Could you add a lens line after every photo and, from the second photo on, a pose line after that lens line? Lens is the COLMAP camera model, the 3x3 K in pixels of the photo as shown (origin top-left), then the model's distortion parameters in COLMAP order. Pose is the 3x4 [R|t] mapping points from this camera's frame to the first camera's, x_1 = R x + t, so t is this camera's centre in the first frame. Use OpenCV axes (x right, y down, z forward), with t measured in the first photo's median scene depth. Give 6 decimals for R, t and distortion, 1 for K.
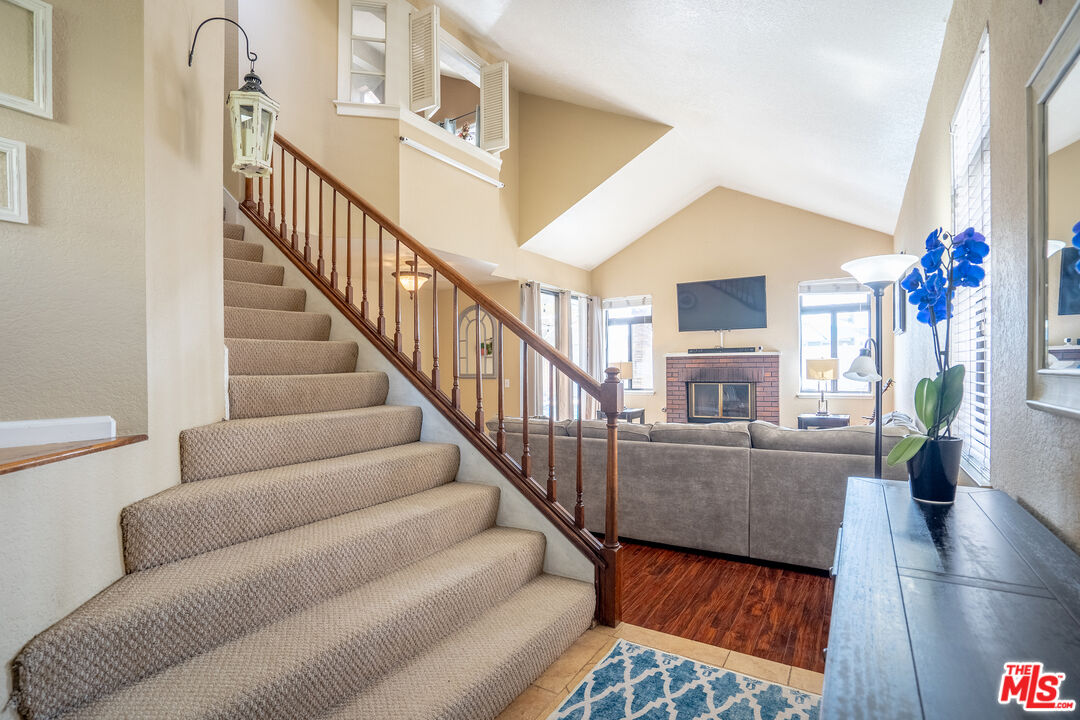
lens RADIAL K [[513.0, 0, 539.1], [0, 513.0, 373.4], [0, 0, 1]] dist [-0.054757, 0.020999]
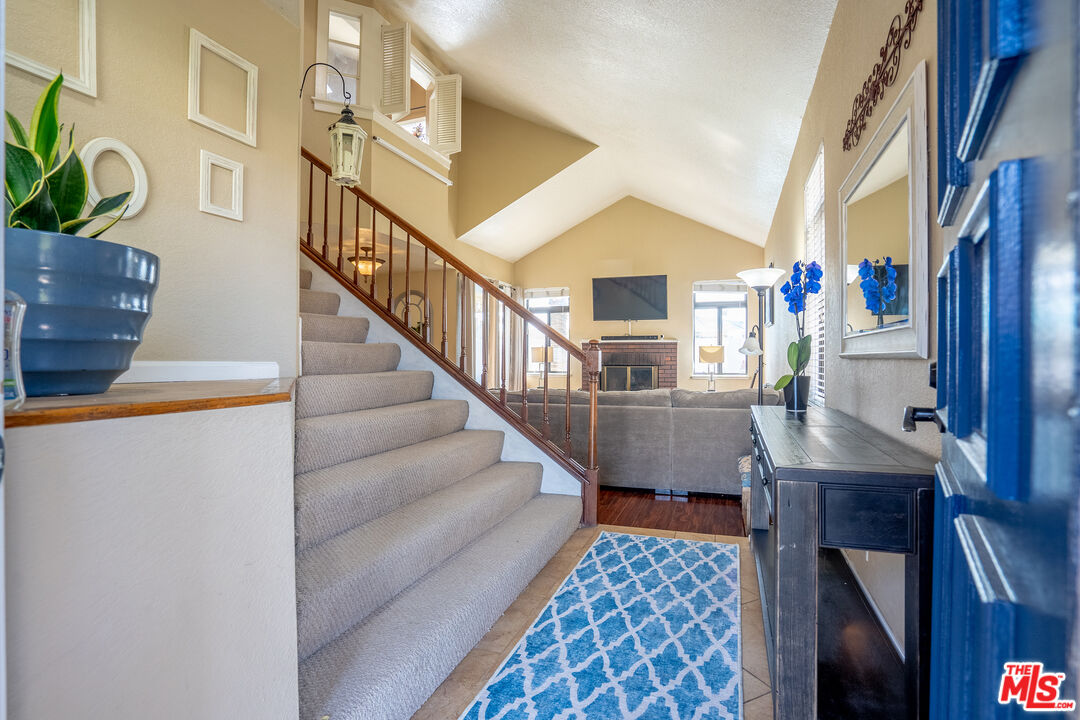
lens RADIAL K [[552.0, 0, 540.0], [0, 552.0, 360.0], [0, 0, 1]] dist [-0.076254, 0.054336]
pose [[0.971303, 0.011133, 0.237583, -0.278160], [-0.007778, 0.999856, -0.015057, 0.052251], [-0.237717, 0.012777, 0.971250, -0.331173]]
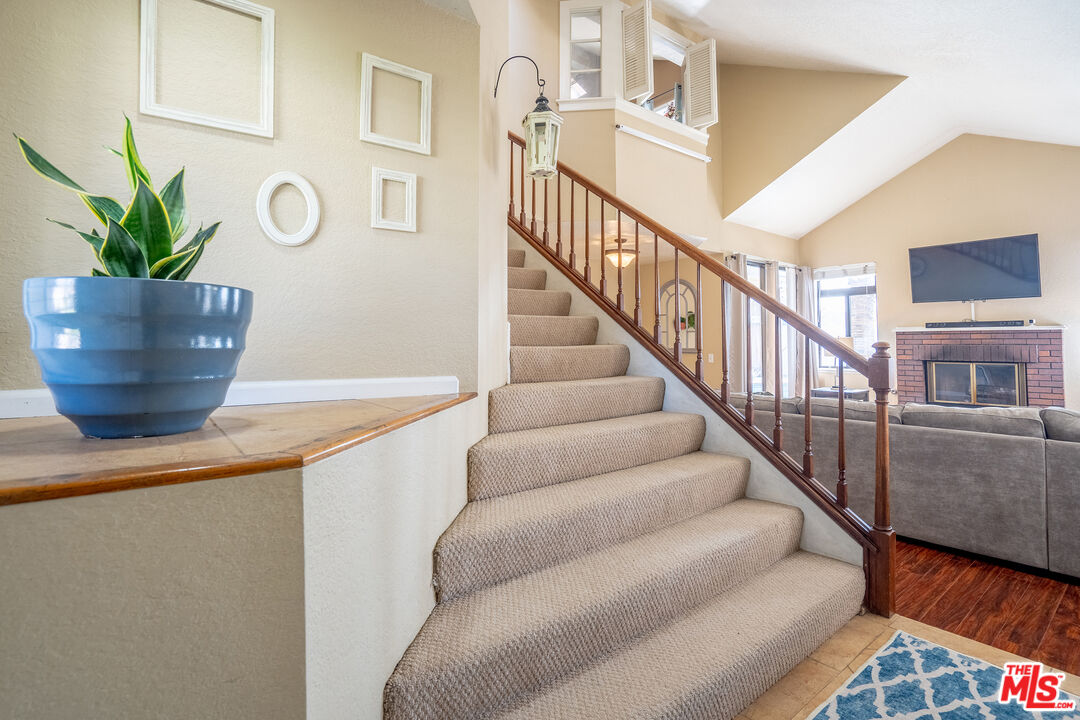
lens RADIAL K [[529.4, 0, 523.4], [0, 529.4, 319.1], [0, 0, 1]] dist [-0.042605, 0.015833]
pose [[0.943502, -0.004001, -0.331344, -0.132255], [-0.014118, 0.998534, -0.052257, 0.004023], [0.331067, 0.053983, 0.942062, -0.125637]]
